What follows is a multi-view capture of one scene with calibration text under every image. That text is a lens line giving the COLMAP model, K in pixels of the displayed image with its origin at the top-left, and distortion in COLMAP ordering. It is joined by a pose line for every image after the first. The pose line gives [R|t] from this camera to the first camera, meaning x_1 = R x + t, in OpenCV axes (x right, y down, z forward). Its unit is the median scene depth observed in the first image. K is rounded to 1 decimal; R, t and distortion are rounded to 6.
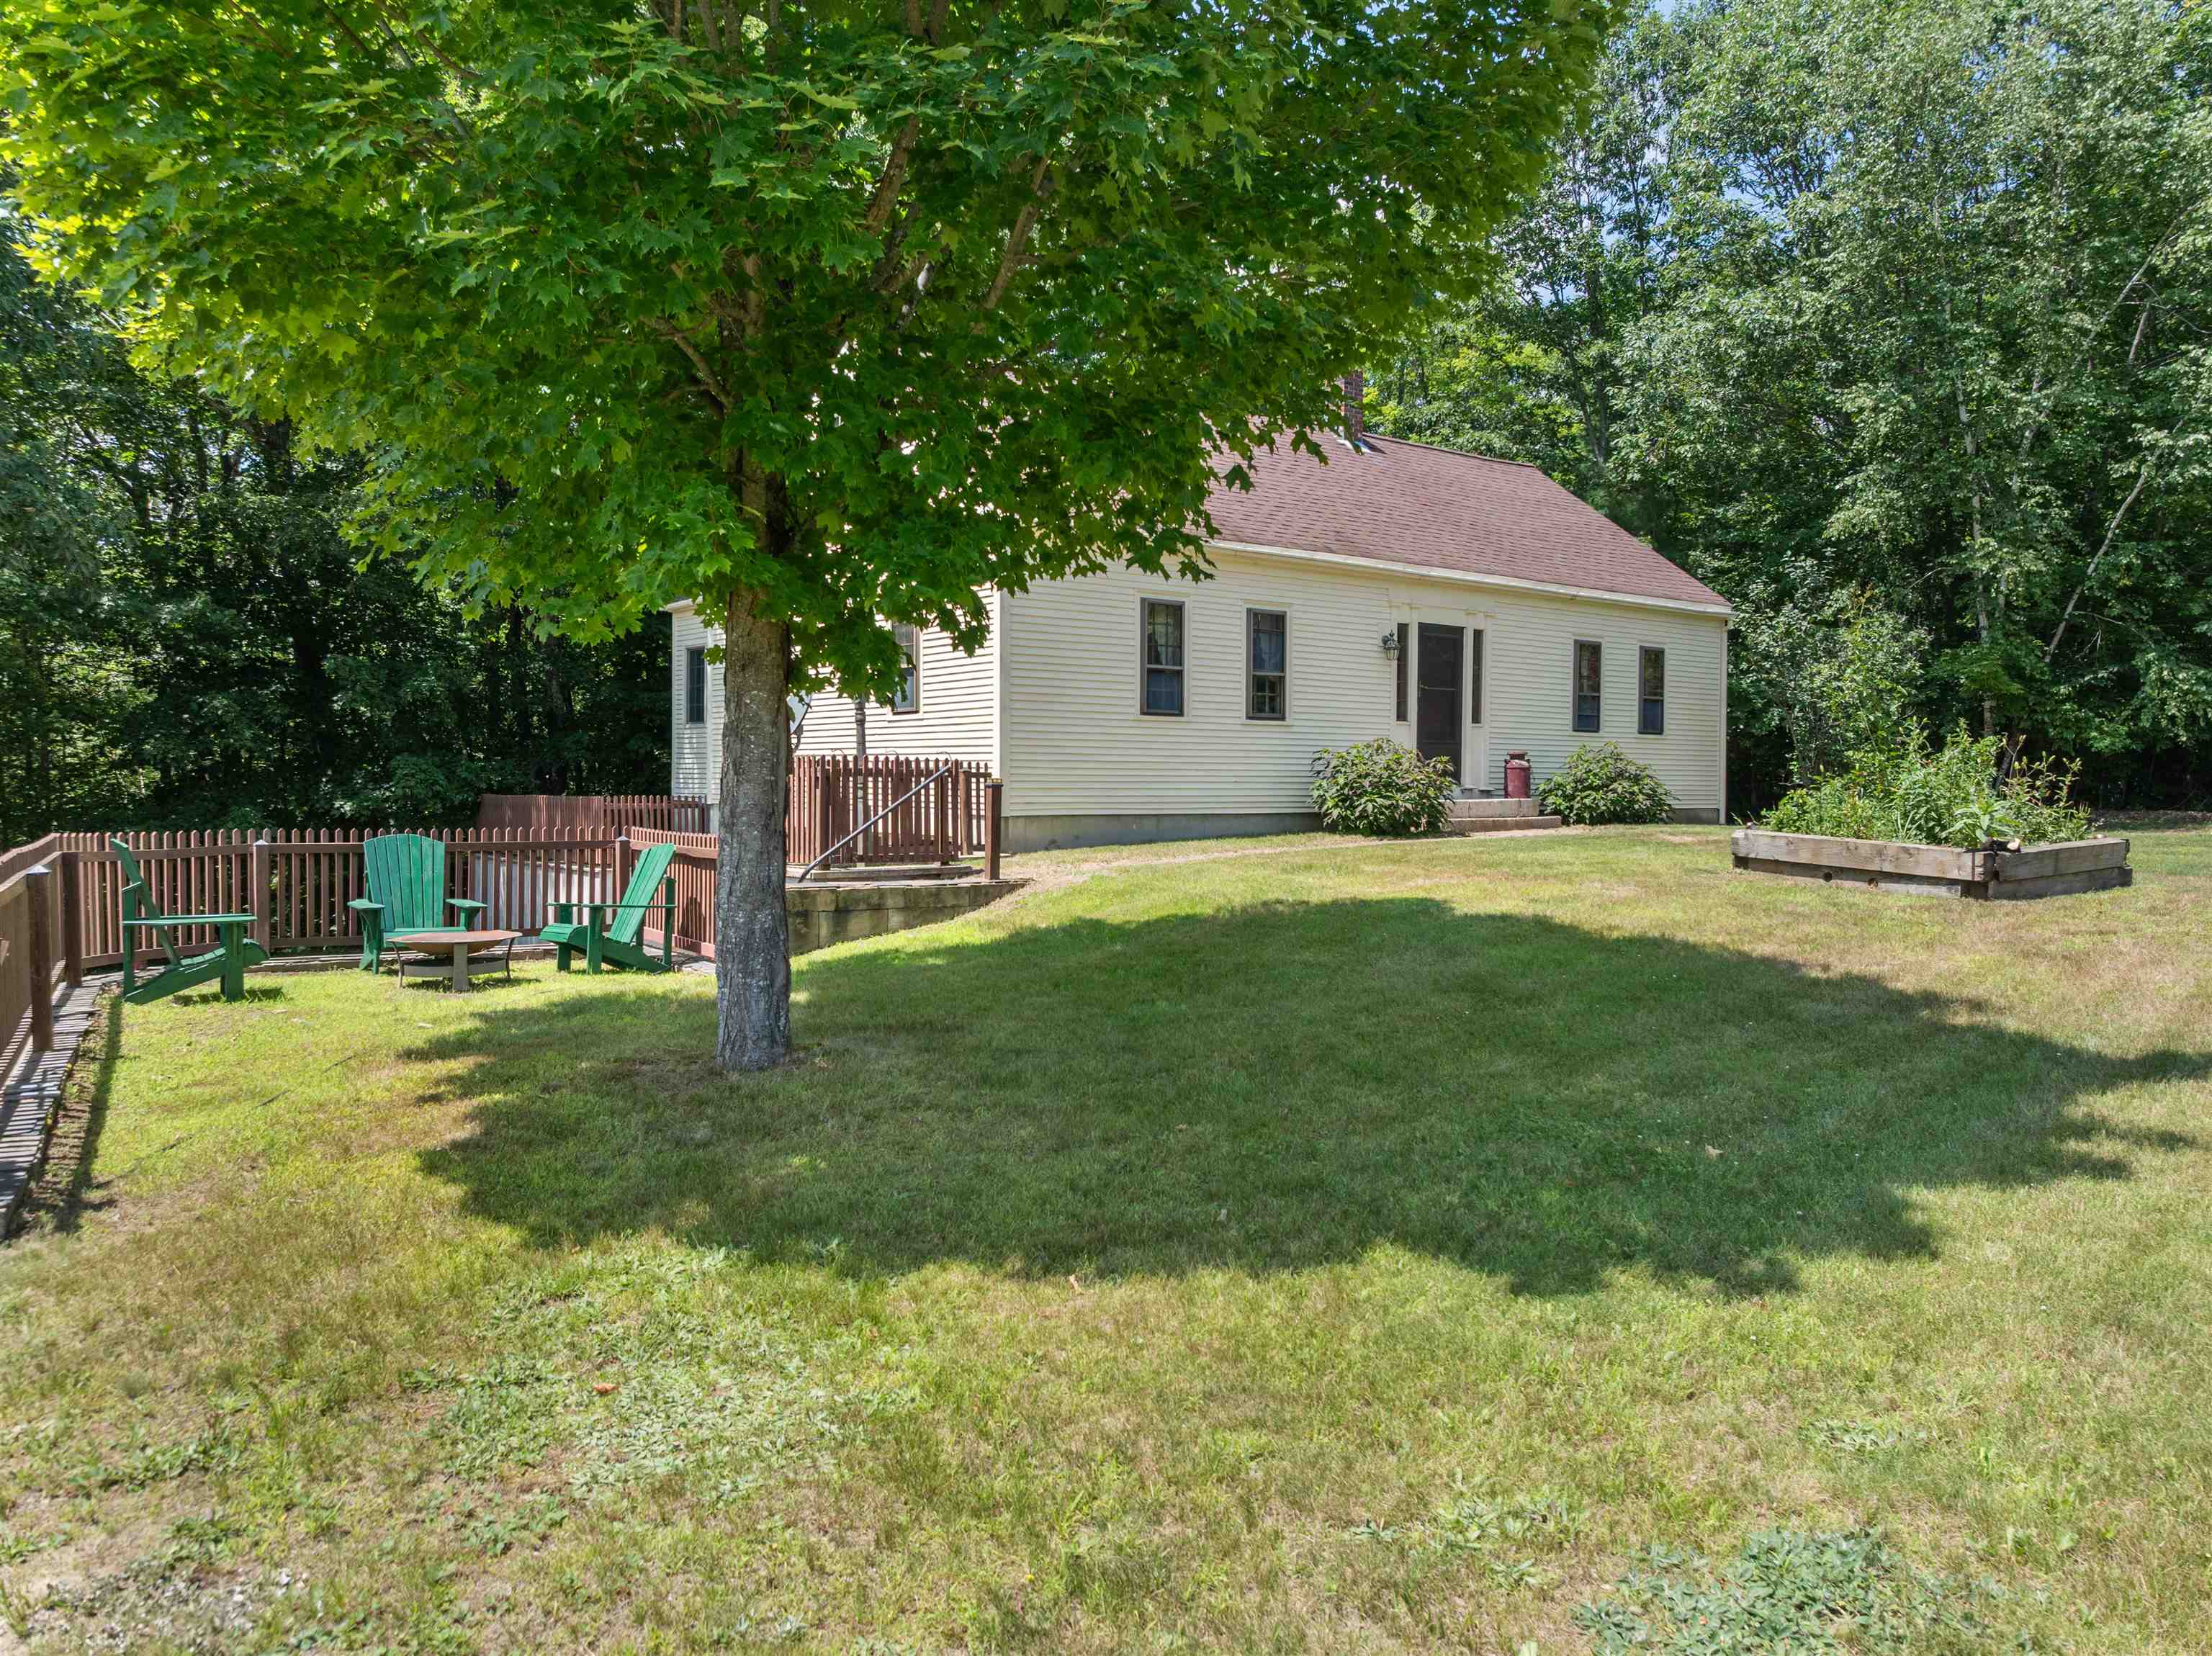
lens RADIAL K [[1615.5, 0, 1117.6], [0, 1615.5, 822.5], [0, 0, 1]] dist [-0.025348, 0.000730]
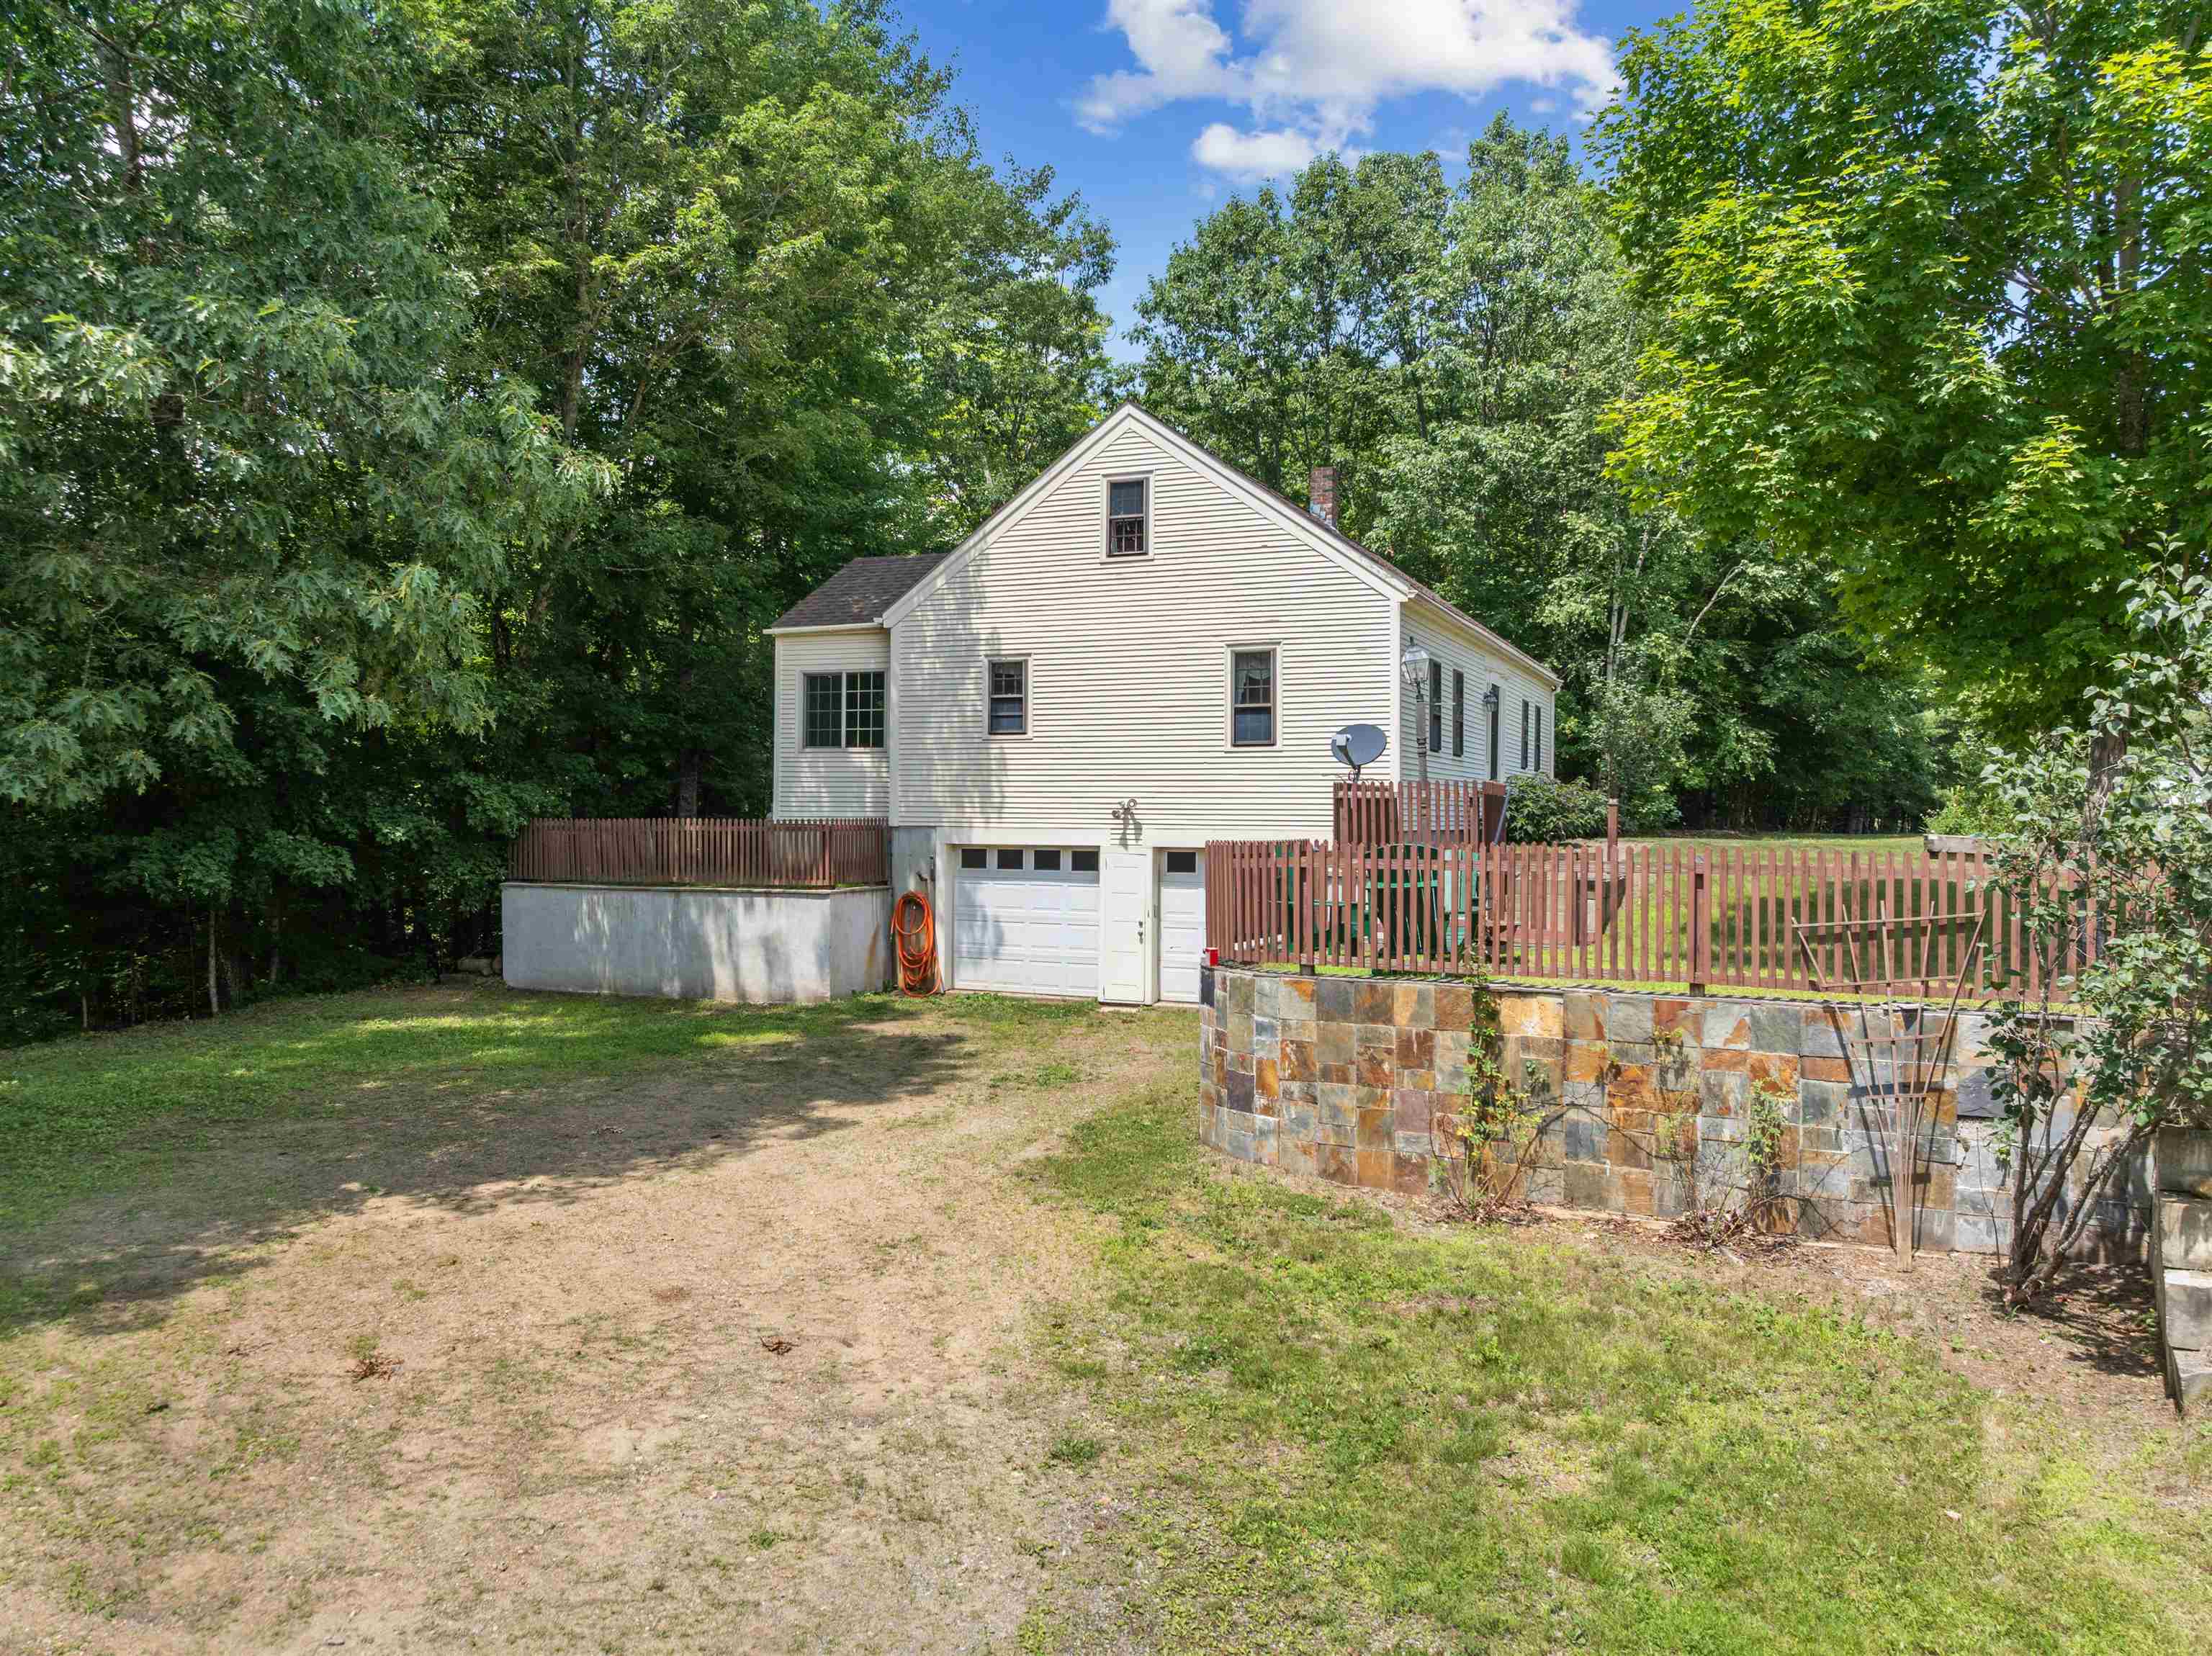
lens RADIAL K [[1615.5, 0, 1098.6], [0, 1615.5, 838.0], [0, 0, 1]] dist [-0.025348, 0.000730]
pose [[0.876625, -0.006878, 0.481125, -1.104331], [0.011180, 0.999919, -0.006075, 0.005693], [-0.481044, 0.010704, 0.876631, 0.030518]]
